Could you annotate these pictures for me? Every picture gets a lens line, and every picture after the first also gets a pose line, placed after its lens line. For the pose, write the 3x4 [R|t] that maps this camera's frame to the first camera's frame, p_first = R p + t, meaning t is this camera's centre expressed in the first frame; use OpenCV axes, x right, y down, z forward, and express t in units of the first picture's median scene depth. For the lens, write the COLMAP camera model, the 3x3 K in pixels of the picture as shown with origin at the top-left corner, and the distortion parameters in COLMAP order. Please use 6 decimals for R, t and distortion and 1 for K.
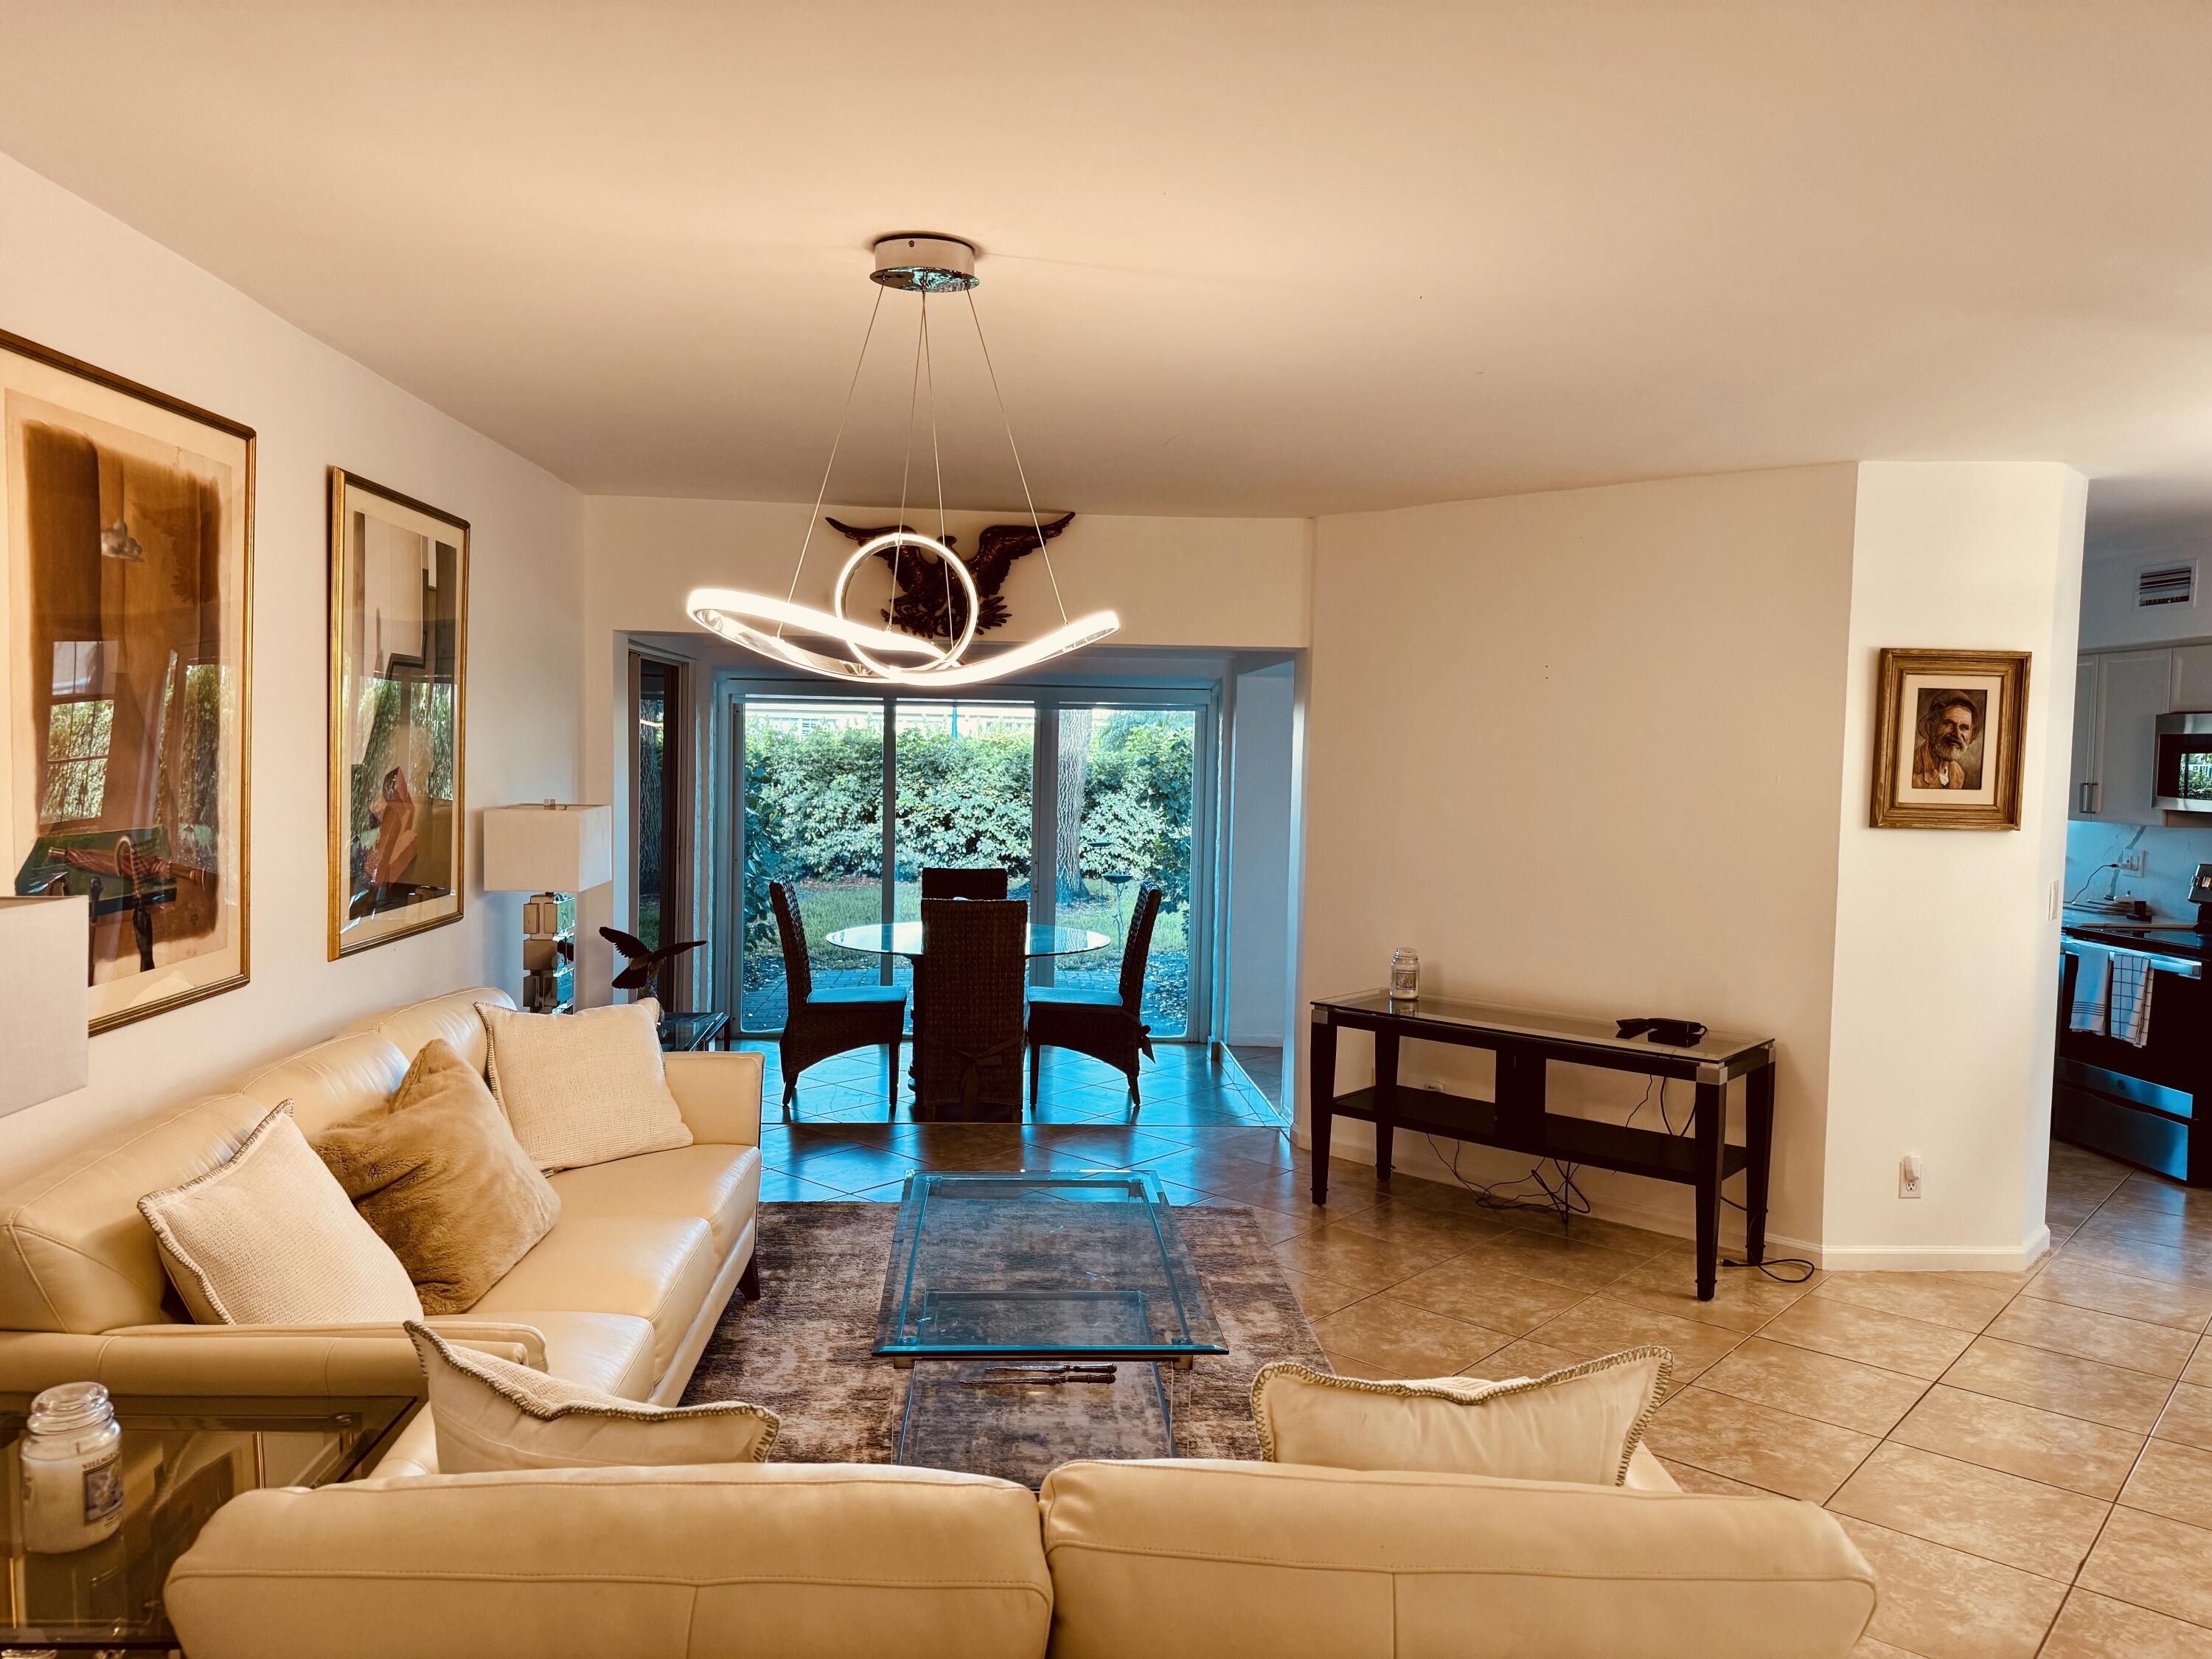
lens RADIAL K [[1548.0, 0, 1107.6], [0, 1548.0, 840.1], [0, 0, 1]] dist [0.042103, -0.044554]
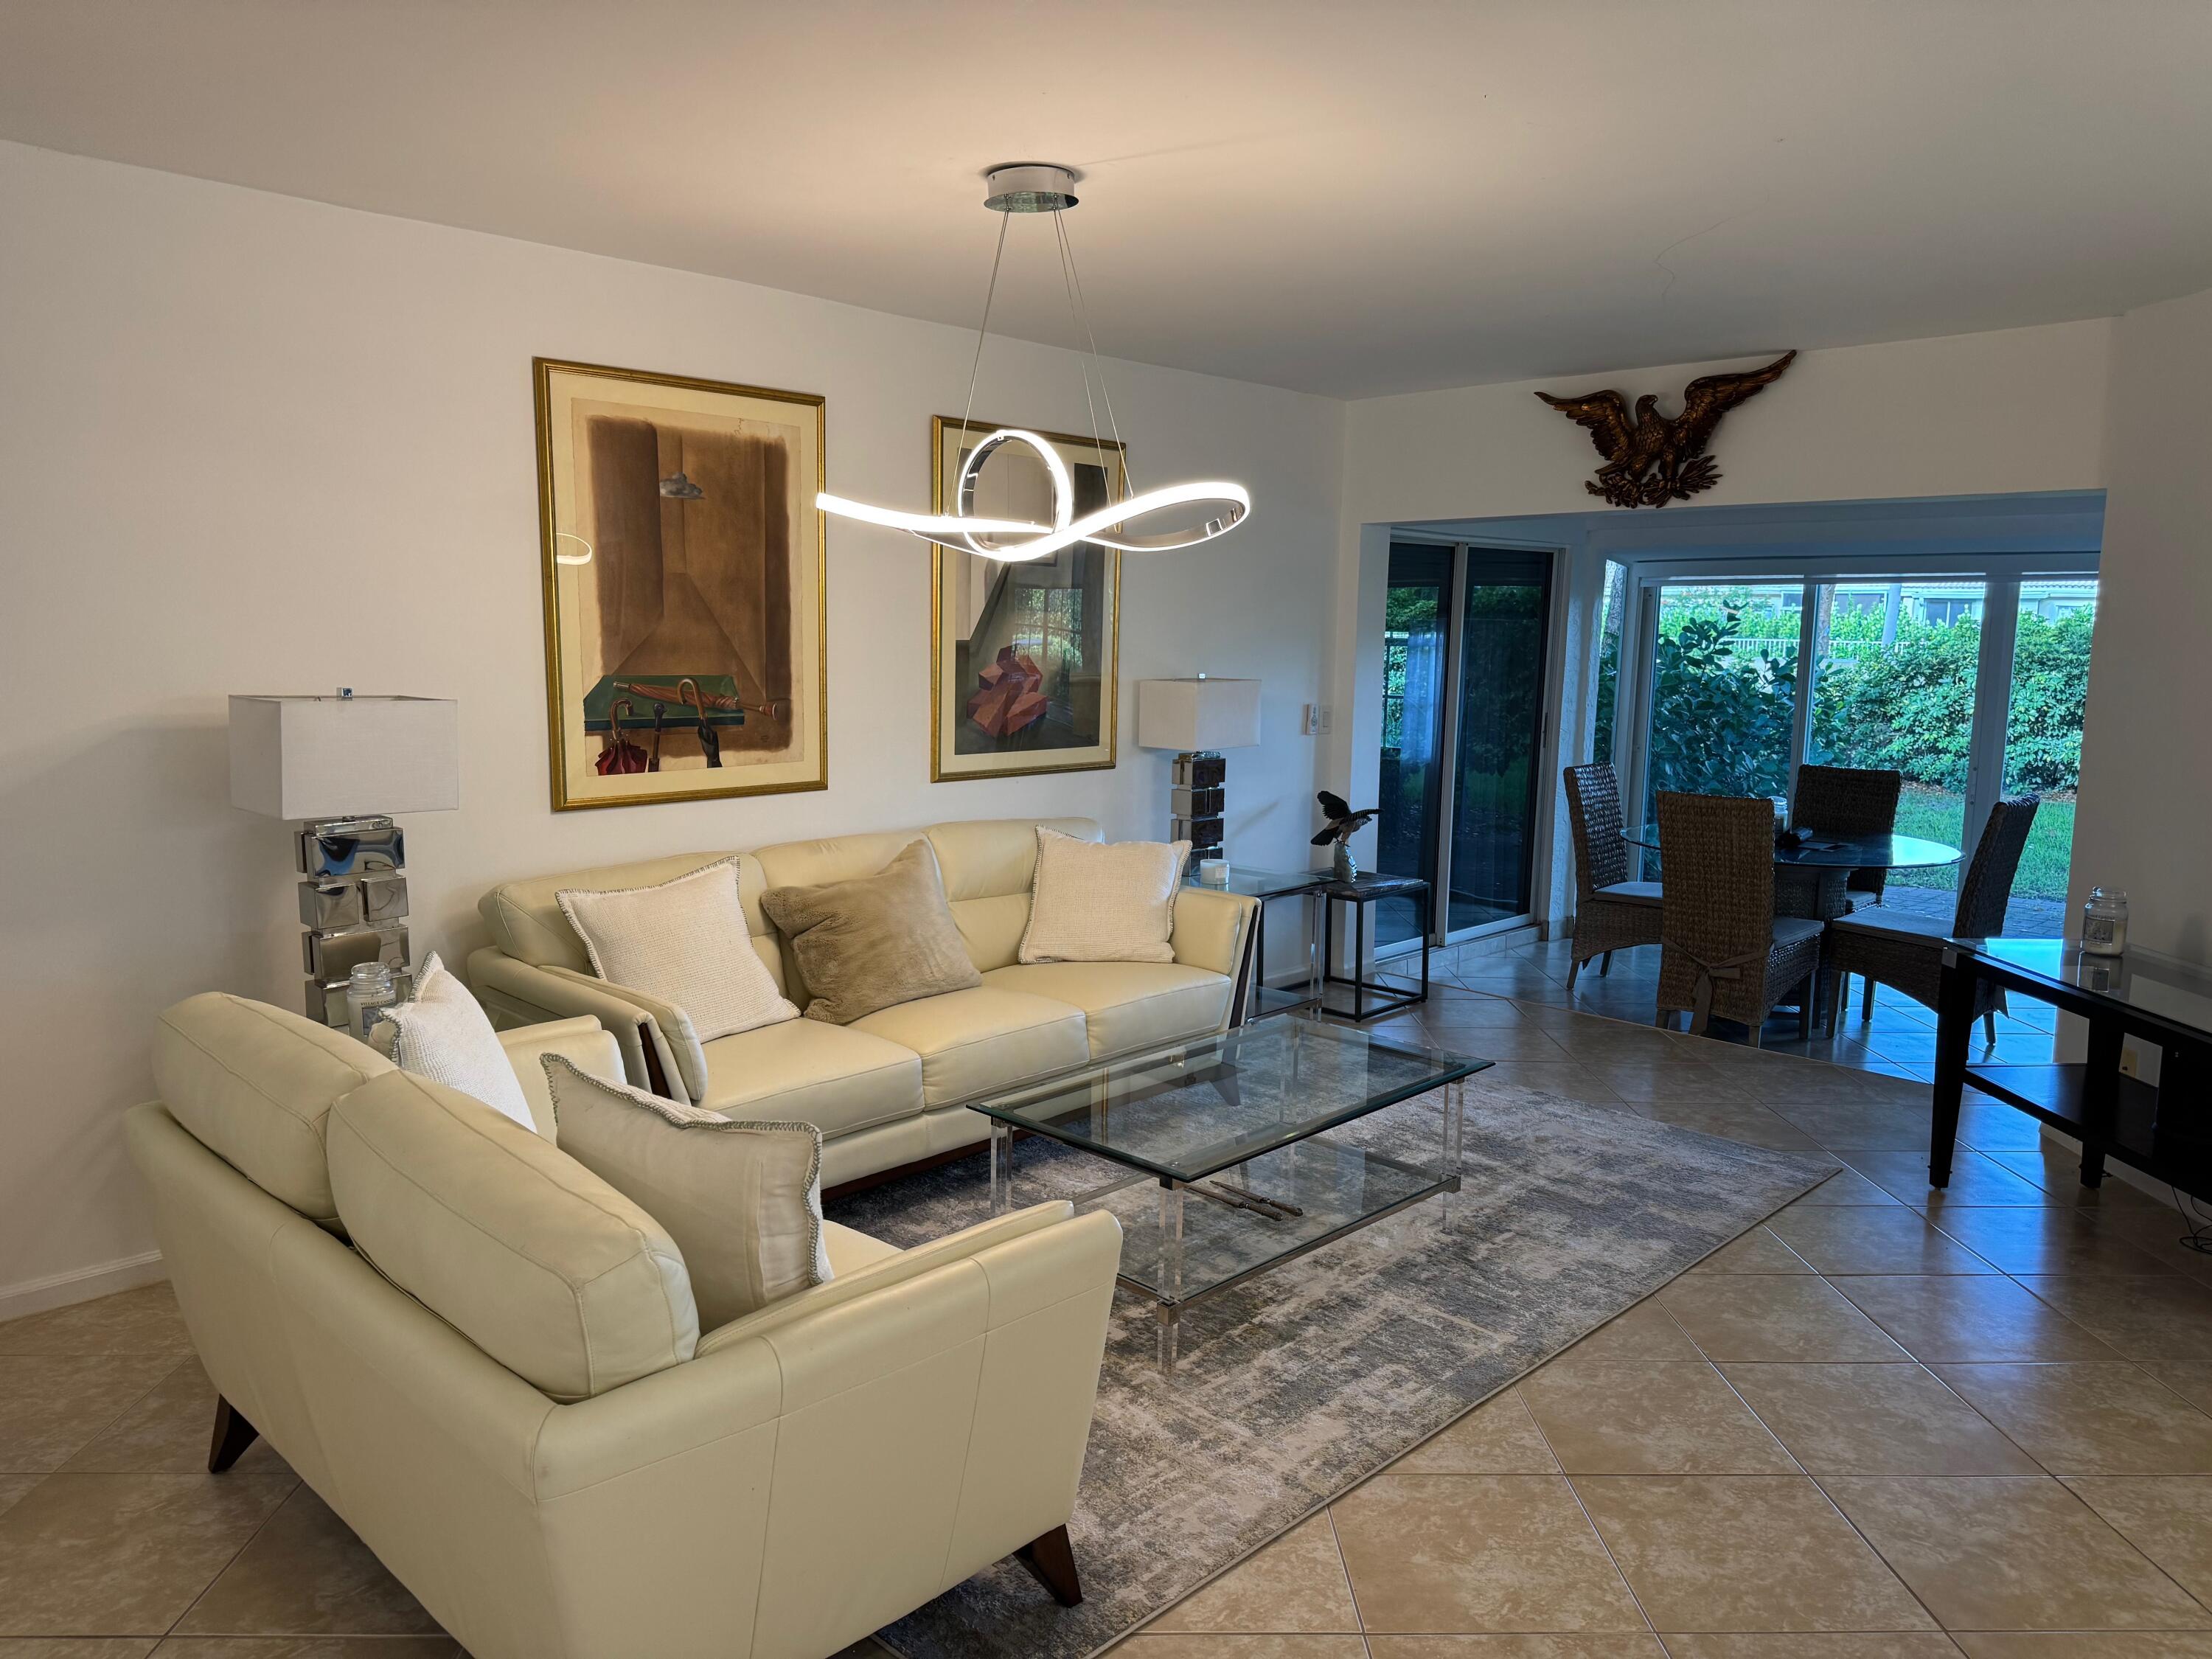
lens RADIAL K [[1548.0, 0, 1088.8], [0, 1548.0, 837.8], [0, 0, 1]] dist [0.042103, -0.044554]
pose [[0.668283, 0.091315, -0.738282, 0.469018], [-0.044689, 0.995573, 0.082687, 0.005552], [0.742564, -0.022265, 0.669405, 0.149531]]
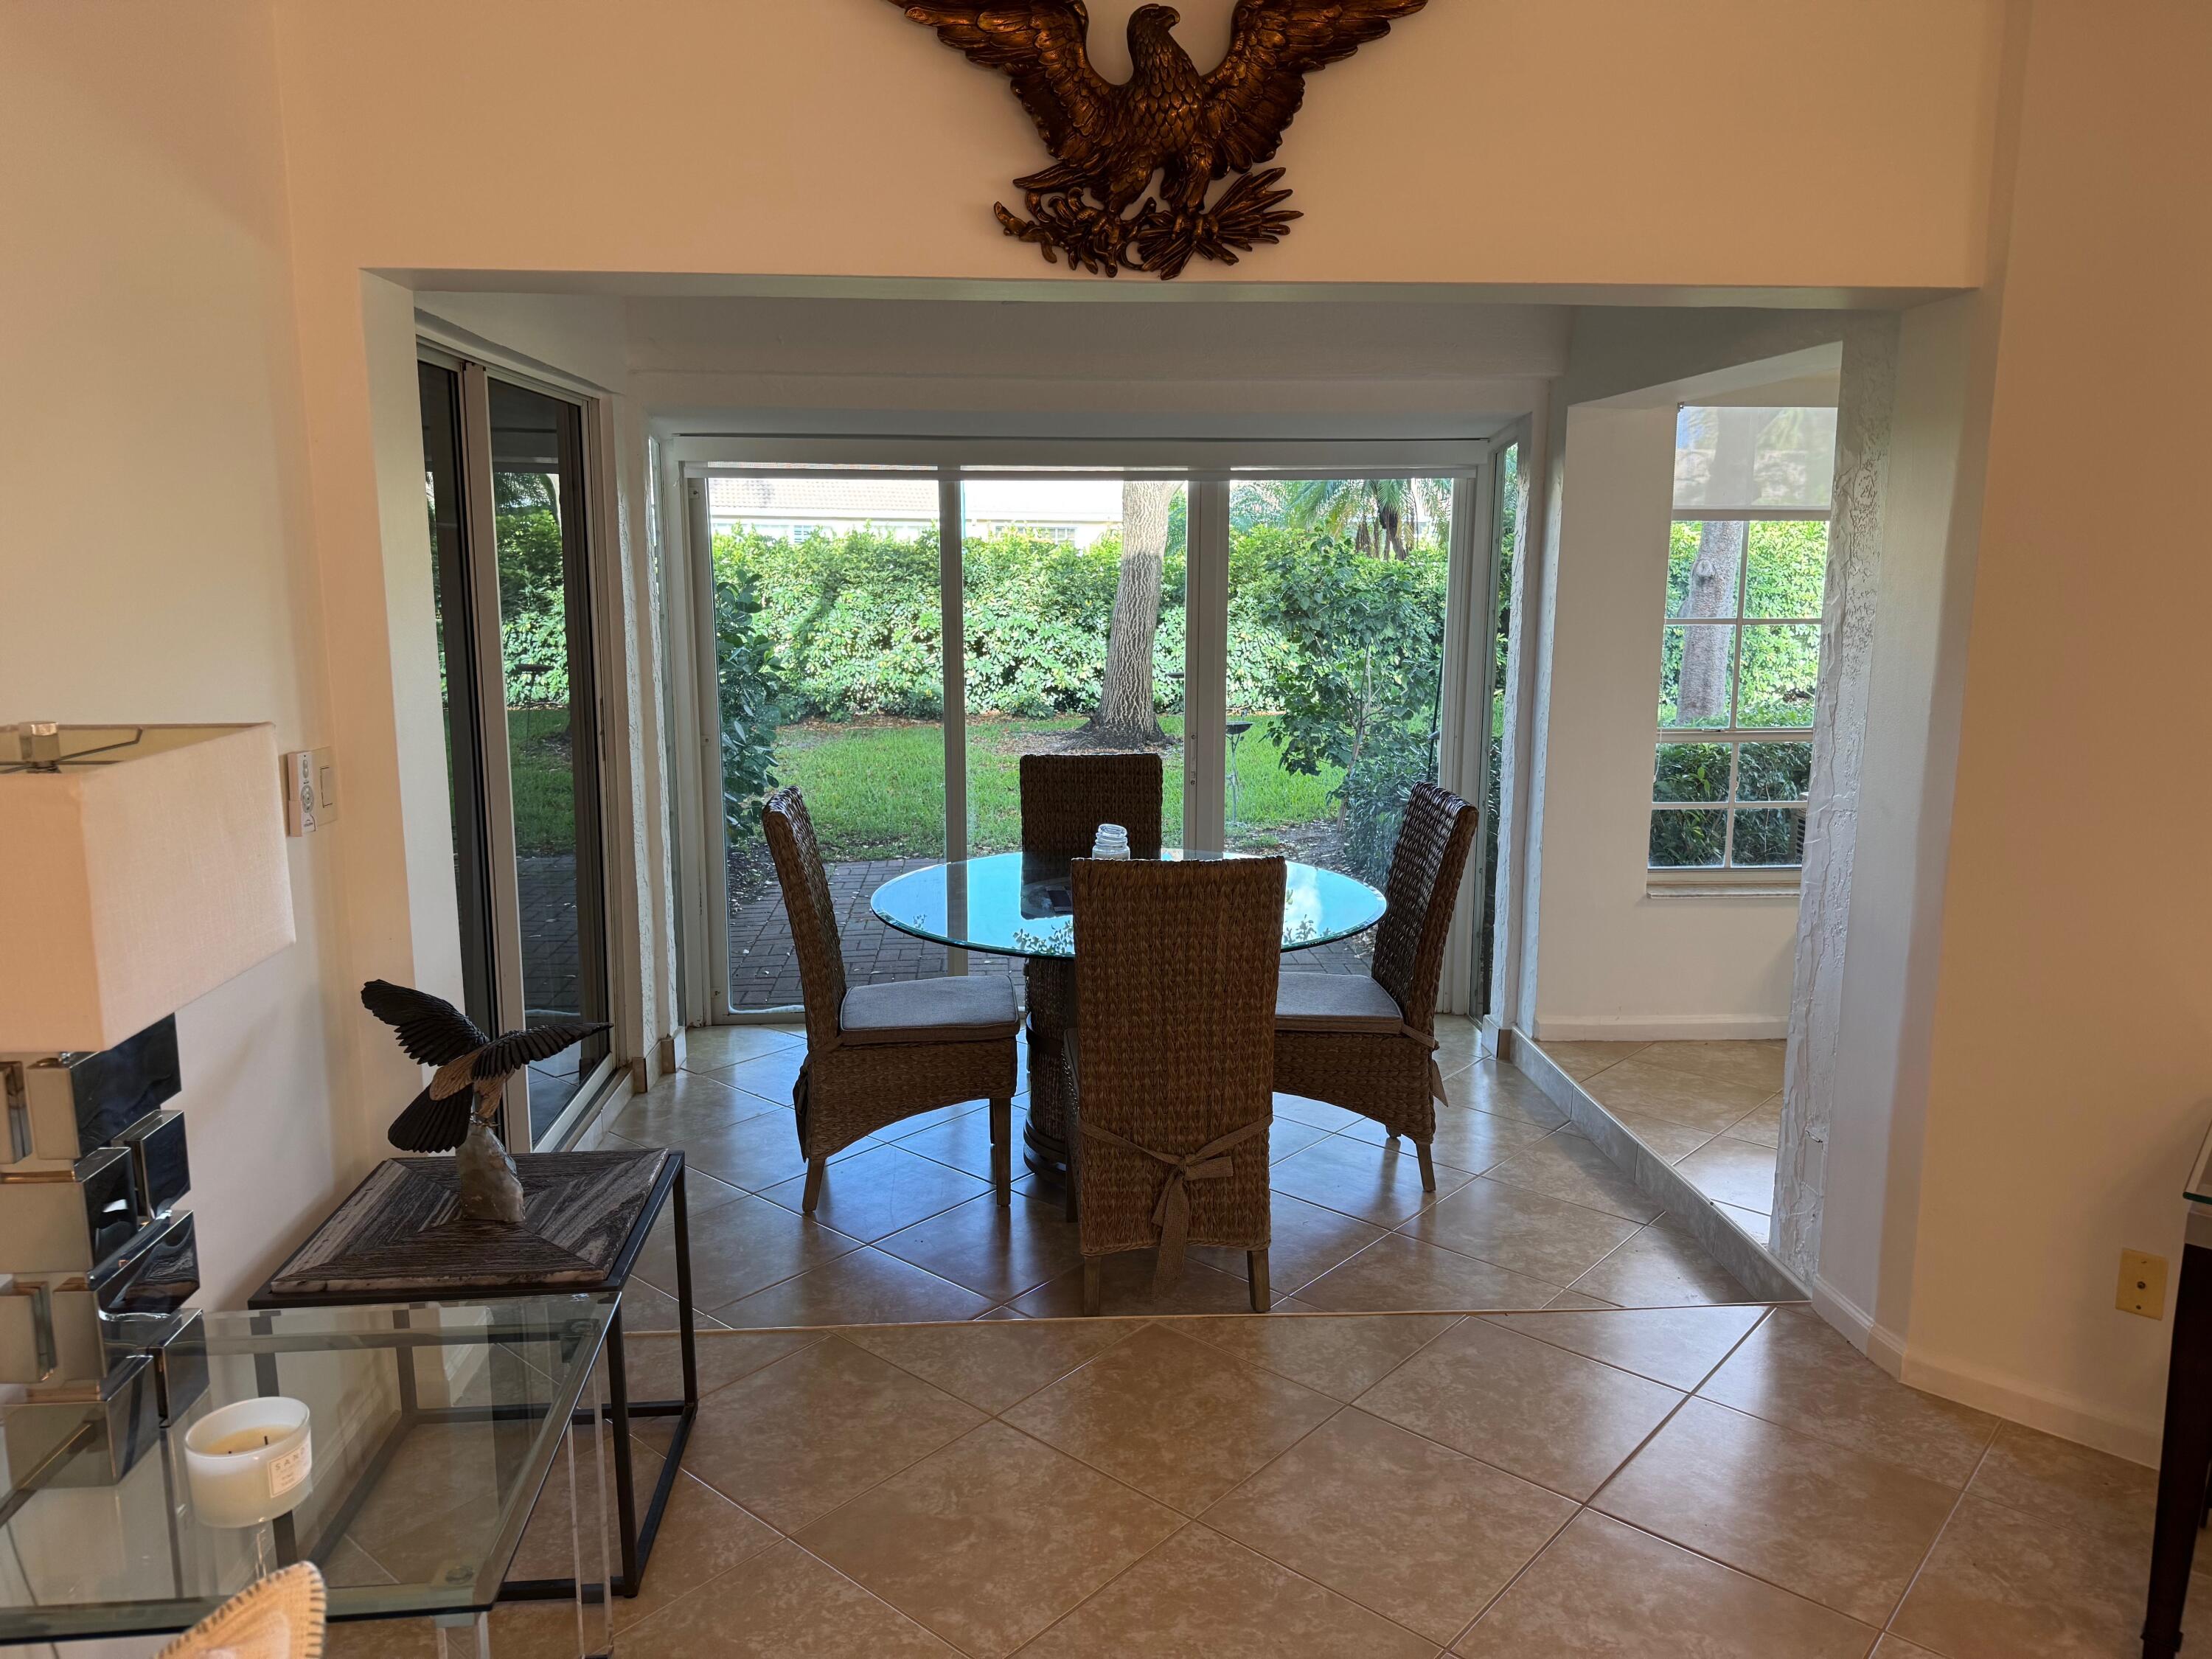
lens RADIAL K [[1548.0, 0, 1107.9], [0, 1548.0, 832.8], [0, 0, 1]] dist [0.042103, -0.044554]
pose [[0.999848, -0.017386, -0.000941, -0.145875], [0.017375, 0.992855, 0.118058, -0.037372], [-0.001118, -0.118056, 0.993006, 0.696818]]
